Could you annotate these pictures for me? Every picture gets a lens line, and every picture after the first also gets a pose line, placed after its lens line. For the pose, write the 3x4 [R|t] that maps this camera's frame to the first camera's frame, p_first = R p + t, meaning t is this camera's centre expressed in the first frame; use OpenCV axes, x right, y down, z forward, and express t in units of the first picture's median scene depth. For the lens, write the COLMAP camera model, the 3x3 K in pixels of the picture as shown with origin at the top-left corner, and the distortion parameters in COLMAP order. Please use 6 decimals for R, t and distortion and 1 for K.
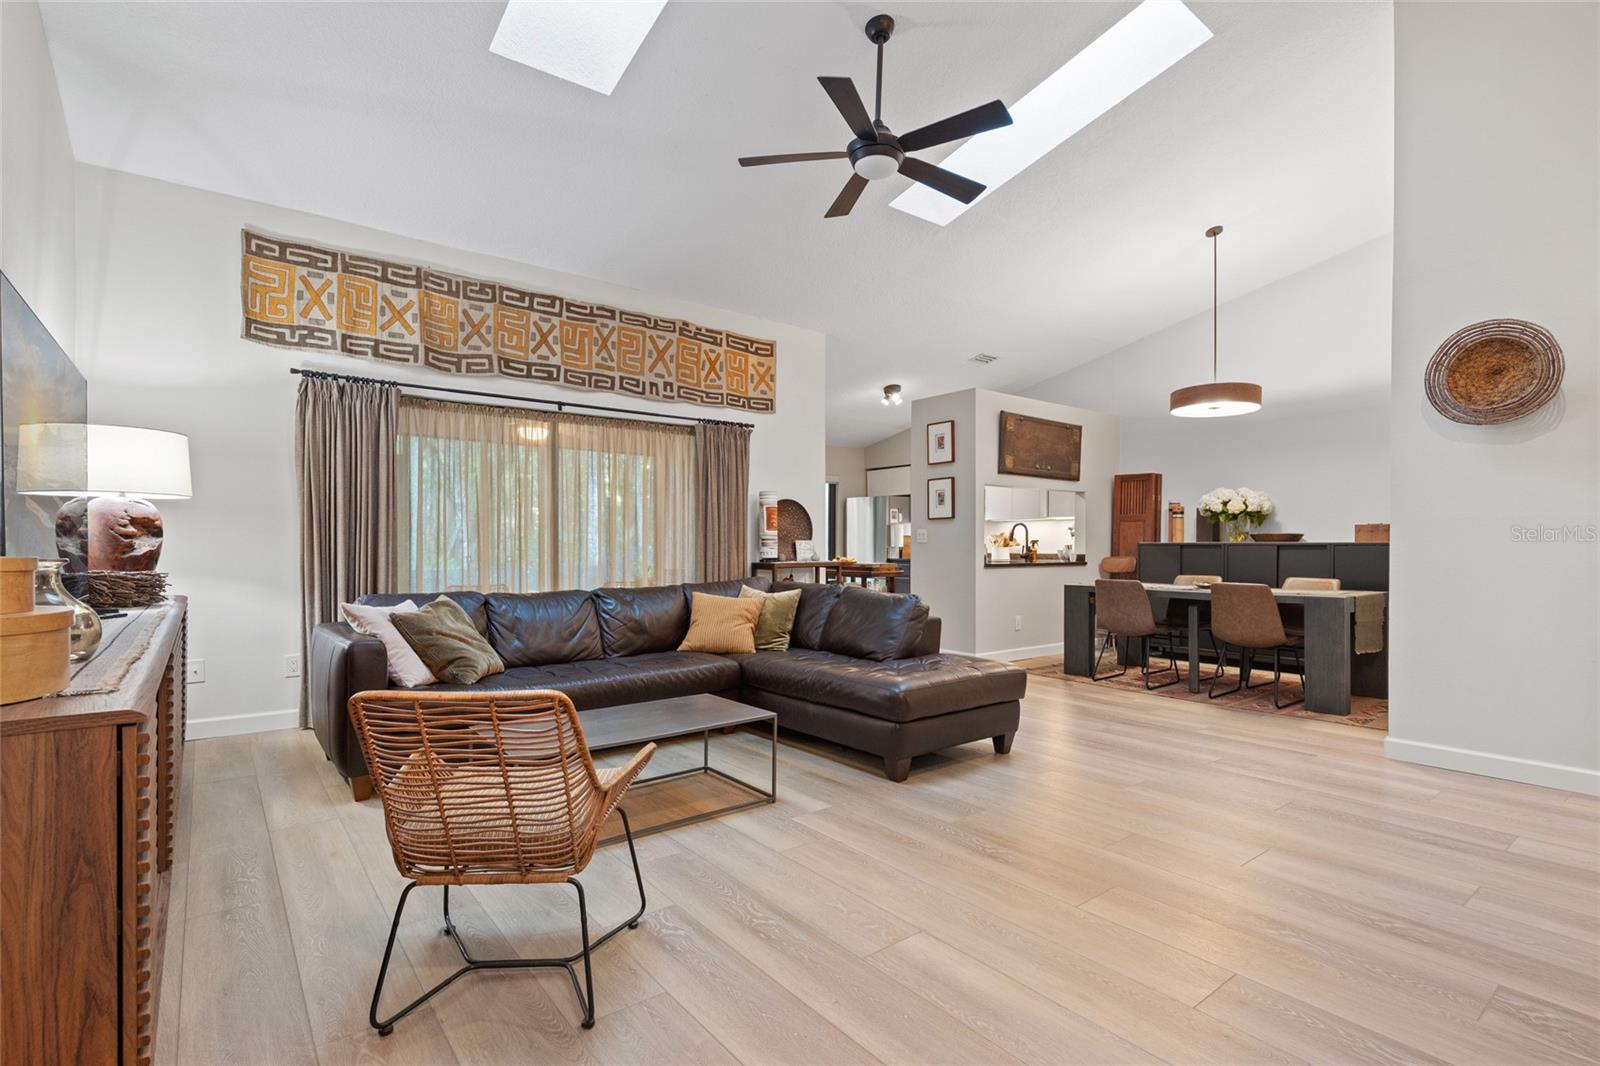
lens RADIAL K [[747.3, 0, 800.8], [0, 747.3, 545.6], [0, 0, 1]] dist [0.002905, -0.001279]
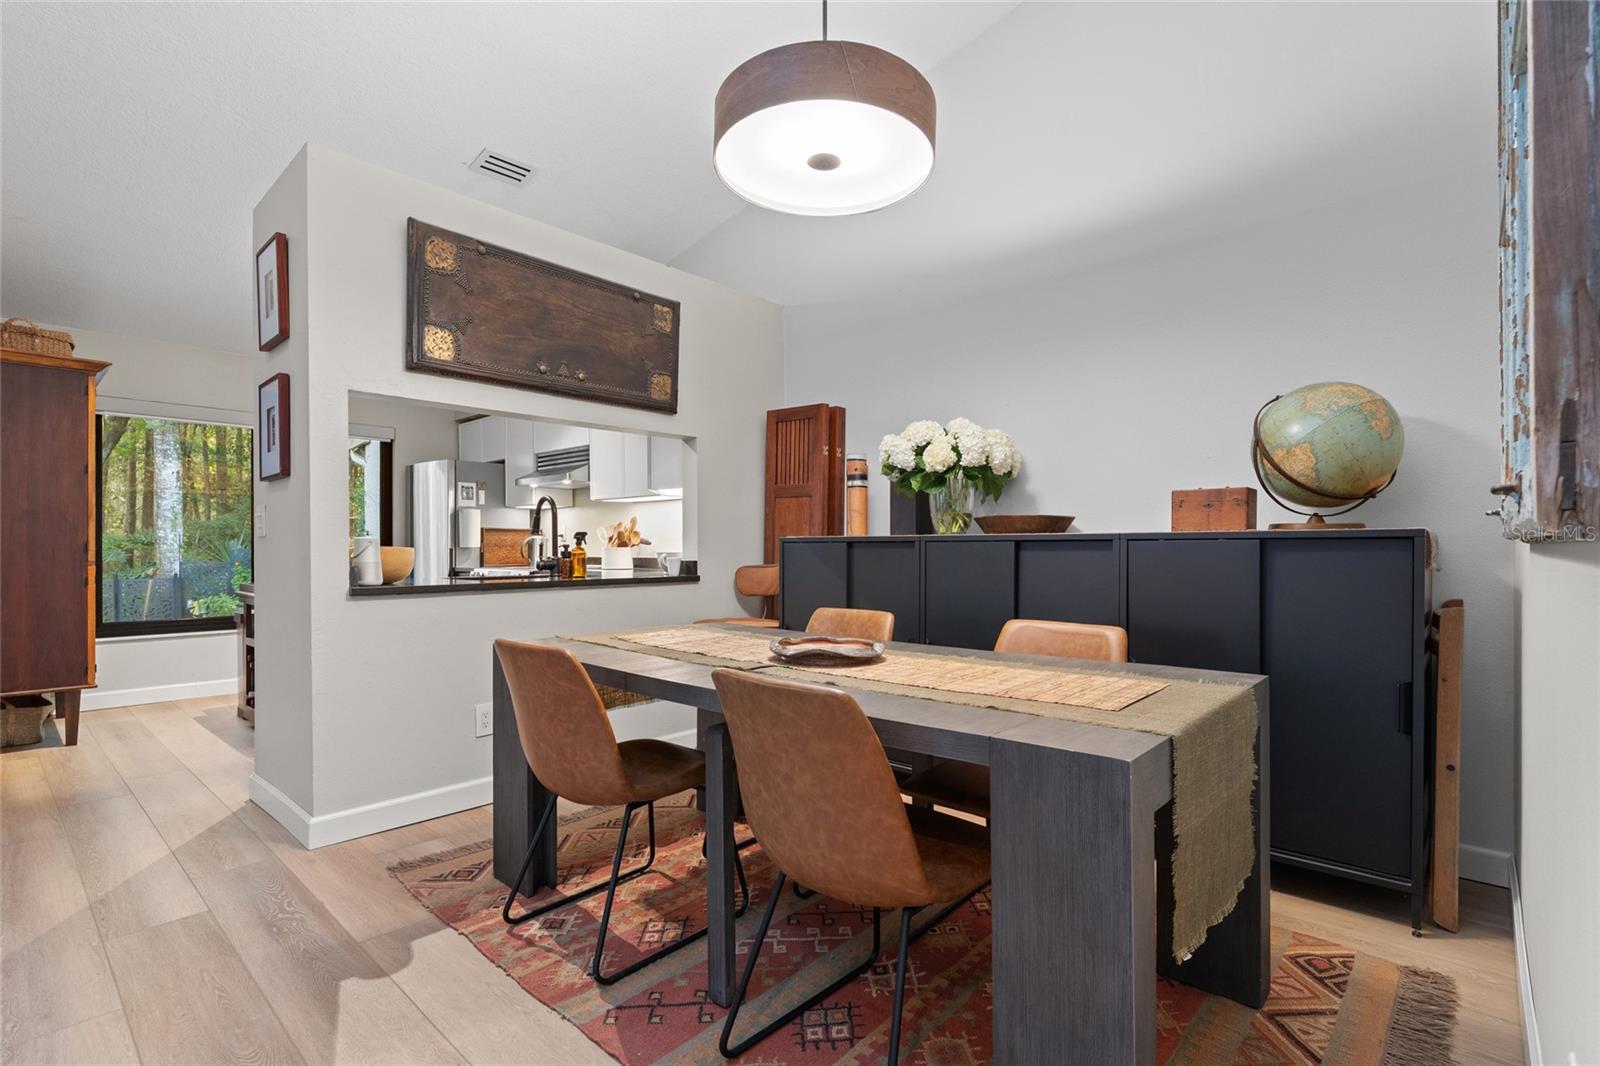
lens RADIAL K [[747.3, 0, 801.4], [0, 747.3, 545.8], [0, 0, 1]] dist [0.002905, -0.001279]
pose [[0.985185, -0.001904, 0.171483, 0.392016], [0.002396, 0.999994, -0.002666, 0.003612], [-0.171476, 0.003037, 0.985184, 0.525952]]
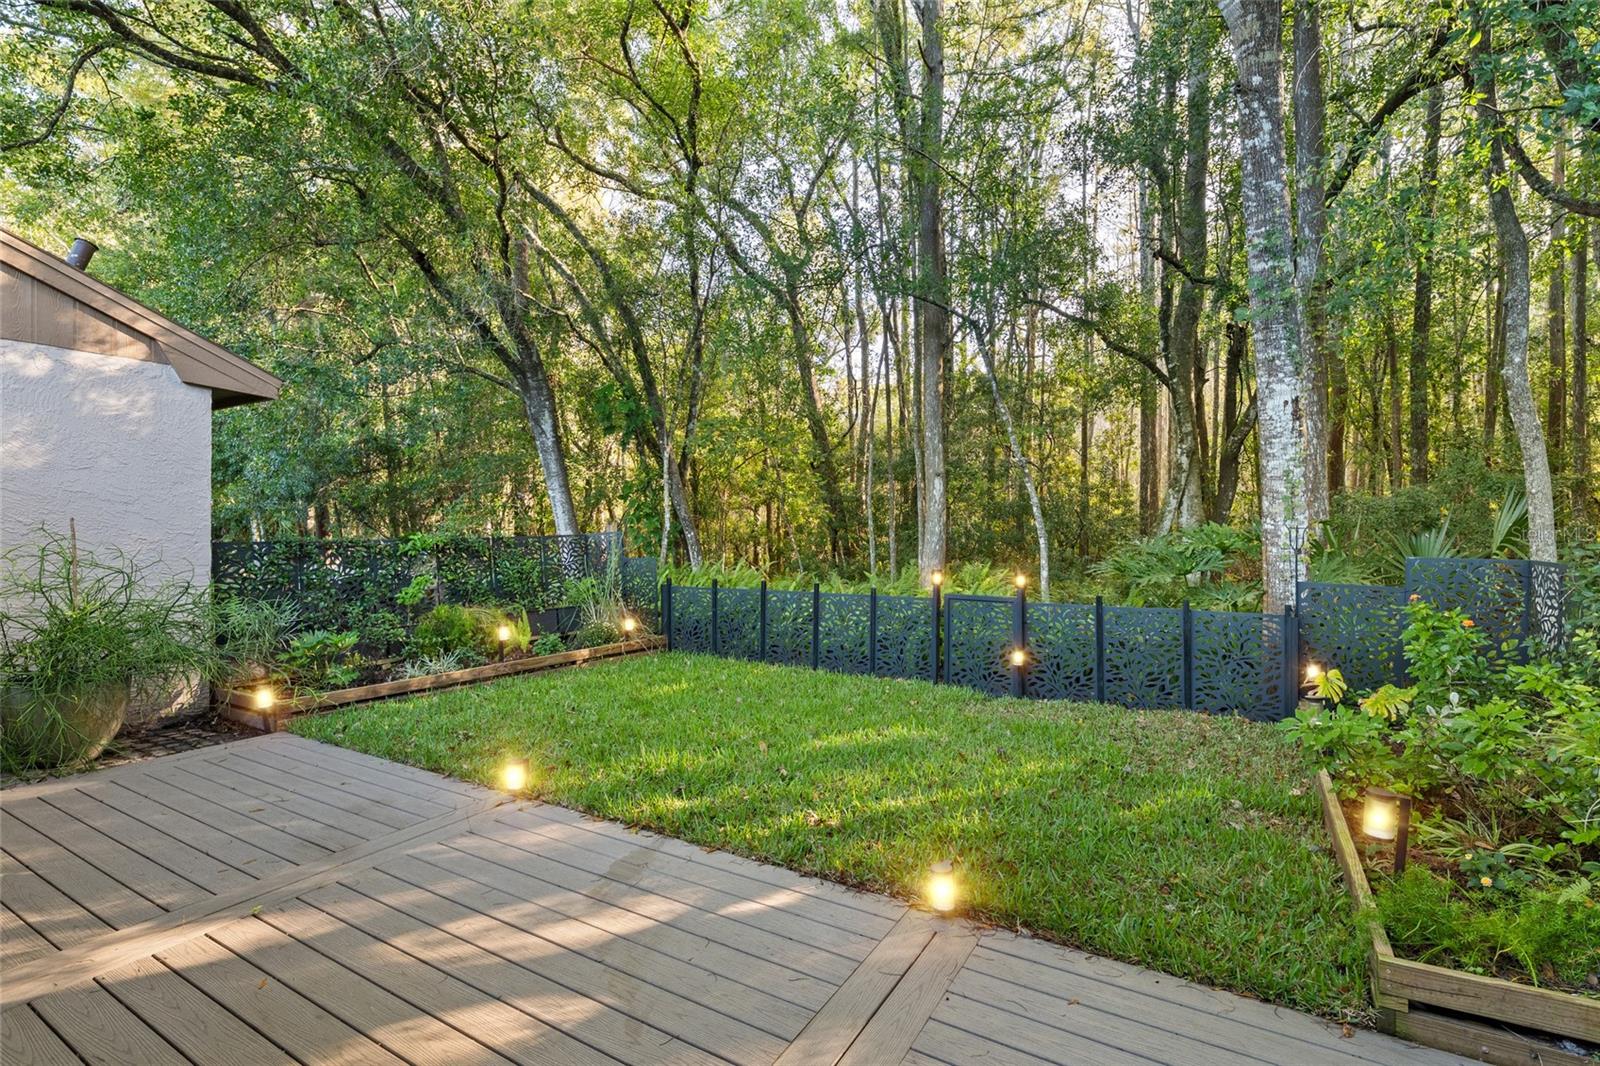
lens RADIAL K [[747.3, 0, 795.4], [0, 747.3, 524.6], [0, 0, 1]] dist [0.002905, -0.001279]
pose [[0.352201, 0.000085, -0.935924, -0.069277], [-0.002427, 0.999997, -0.000822, -0.026911], [0.935921, 0.002561, 0.352200, 1.507422]]
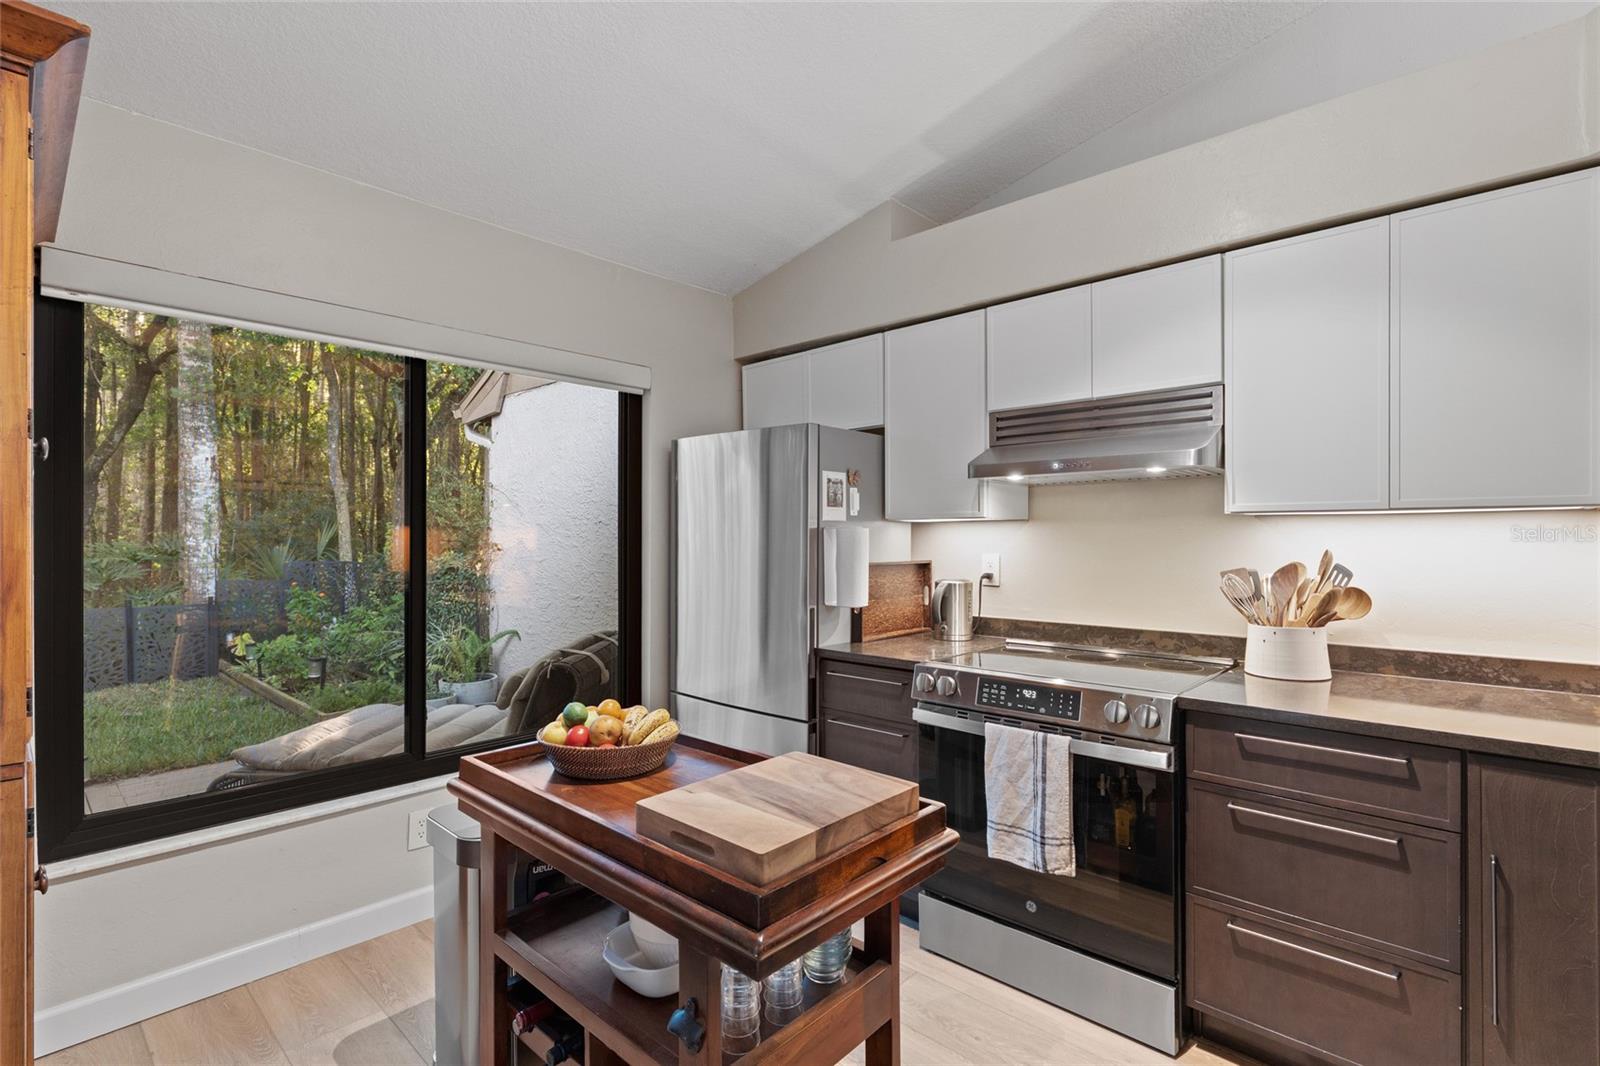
lens RADIAL K [[747.3, 0, 814.6], [0, 747.3, 536.3], [0, 0, 1]] dist [0.002905, -0.001279]
pose [[0.985860, -0.001572, 0.167561, 0.097108], [0.001995, 0.999995, -0.002352, -0.032880], [-0.167556, 0.002653, 0.985859, 0.999047]]
